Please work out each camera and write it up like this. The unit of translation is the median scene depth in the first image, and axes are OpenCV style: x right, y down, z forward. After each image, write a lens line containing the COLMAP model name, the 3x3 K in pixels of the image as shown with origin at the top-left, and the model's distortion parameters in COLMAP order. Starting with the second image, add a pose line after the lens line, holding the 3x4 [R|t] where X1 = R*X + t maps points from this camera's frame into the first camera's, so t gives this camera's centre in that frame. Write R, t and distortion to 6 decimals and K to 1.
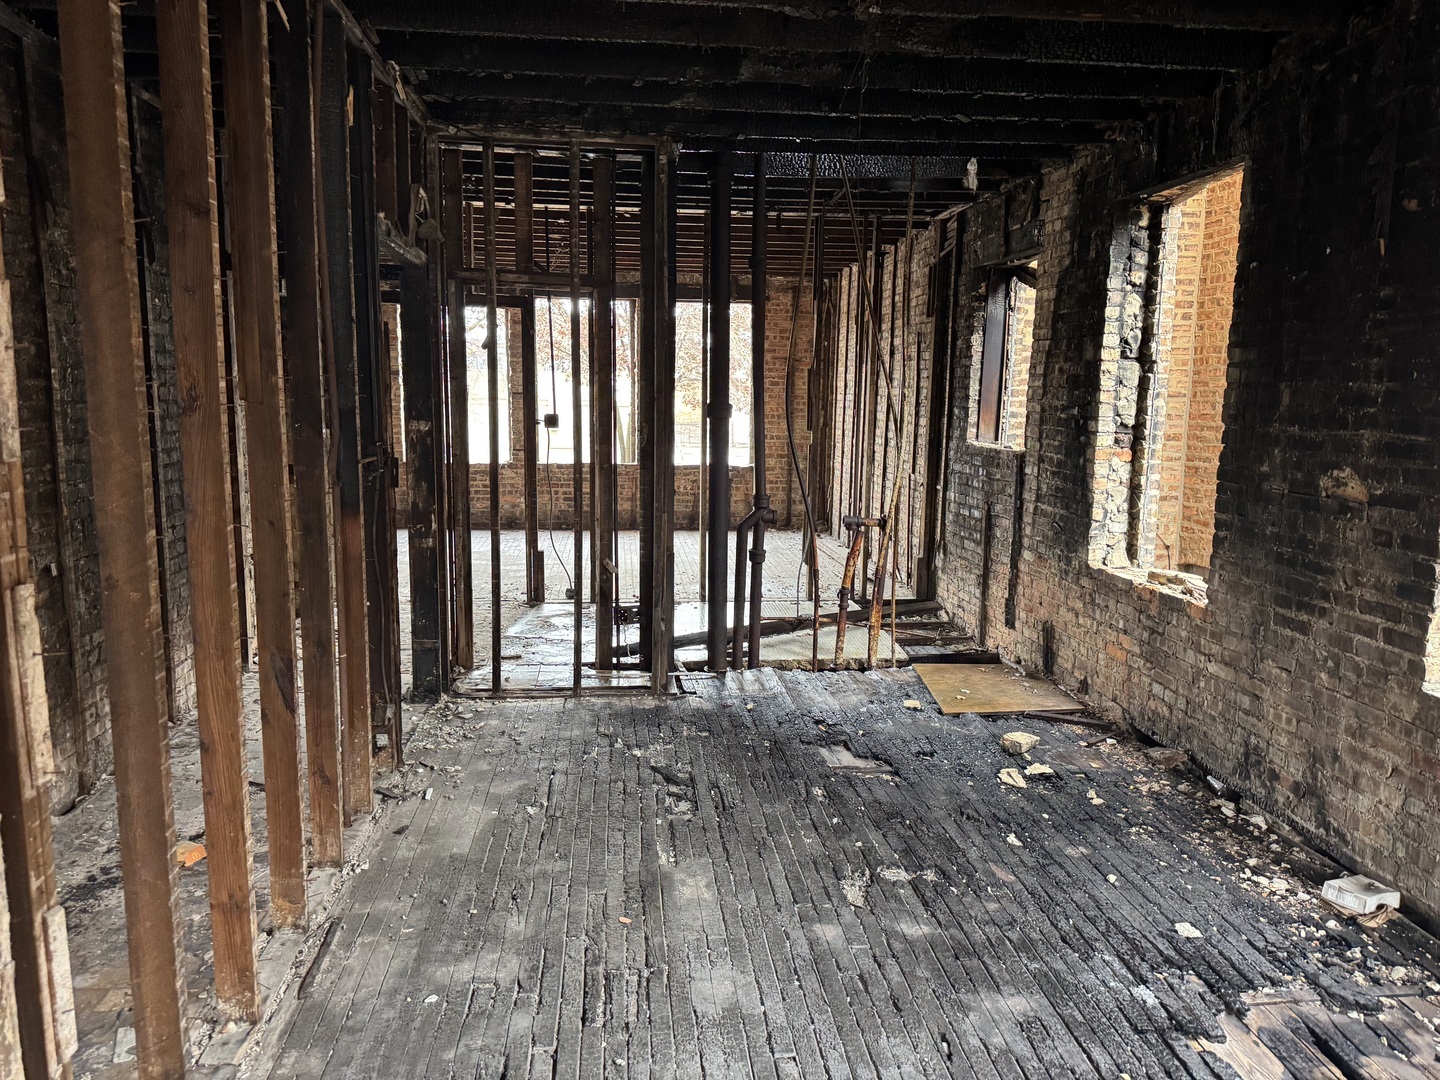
lens RADIAL K [[1022.7, 0, 720.4], [0, 1022.7, 542.0], [0, 0, 1]] dist [0.049181, -0.001352]
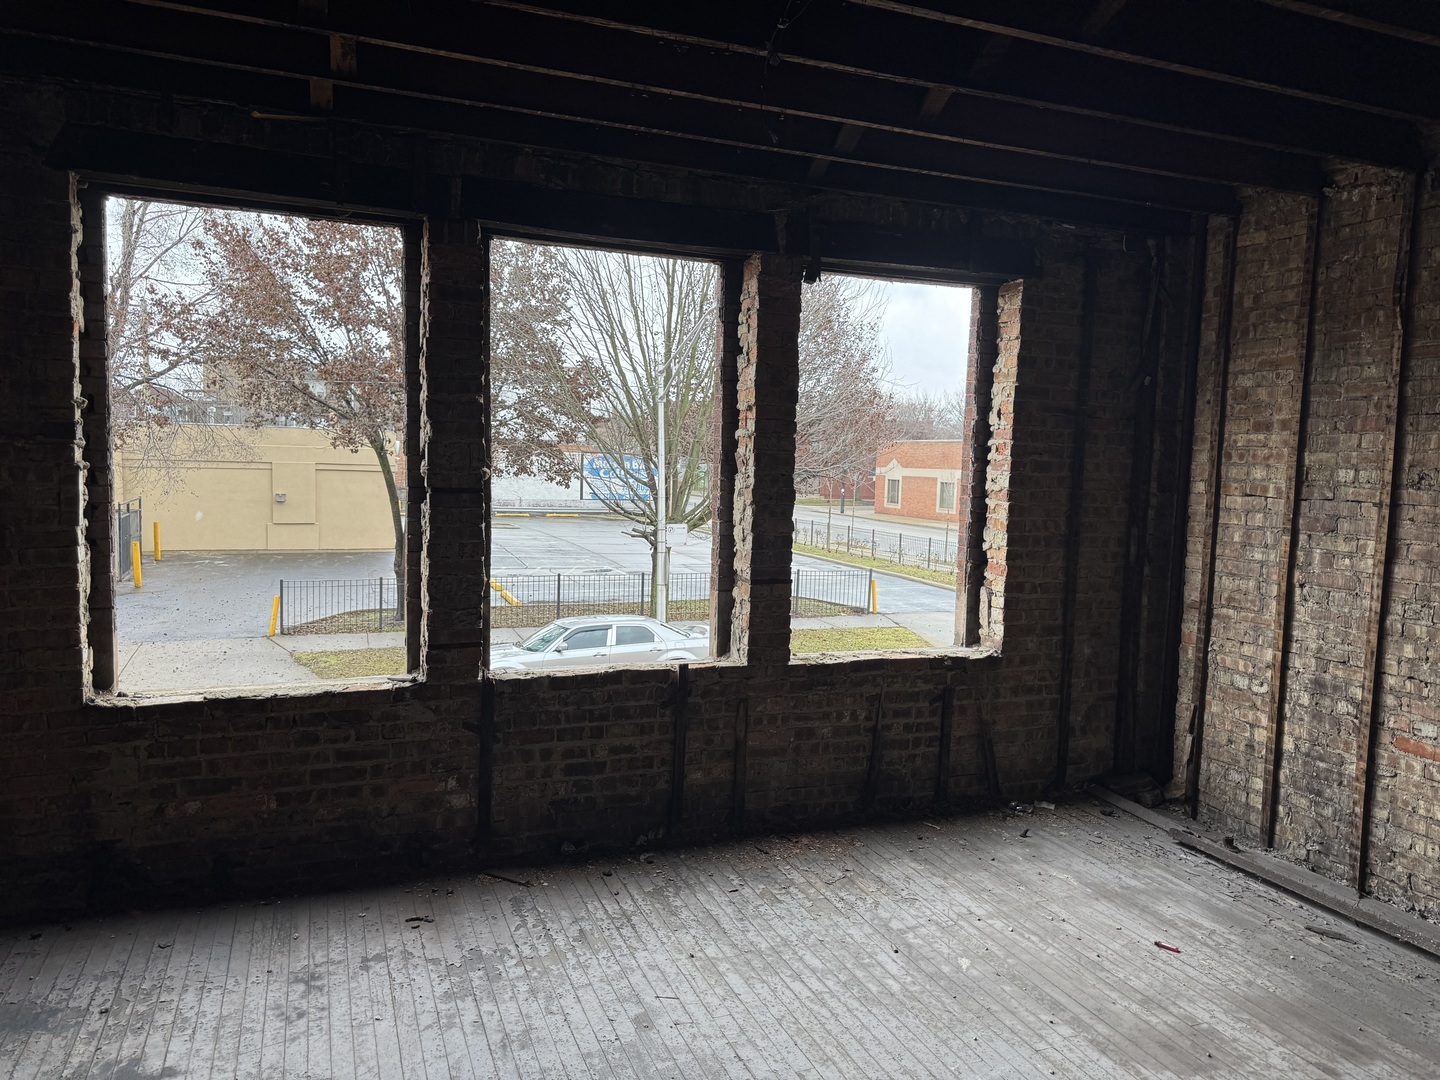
lens RADIAL K [[1022.7, 0, 721.6], [0, 1022.7, 531.1], [0, 0, 1]] dist [0.049181, -0.001352]
pose [[0.960921, -0.009760, 0.276649, -0.201078], [0.033485, 0.996138, -0.081164, -0.096594], [-0.274789, 0.087256, 0.957537, 0.620368]]
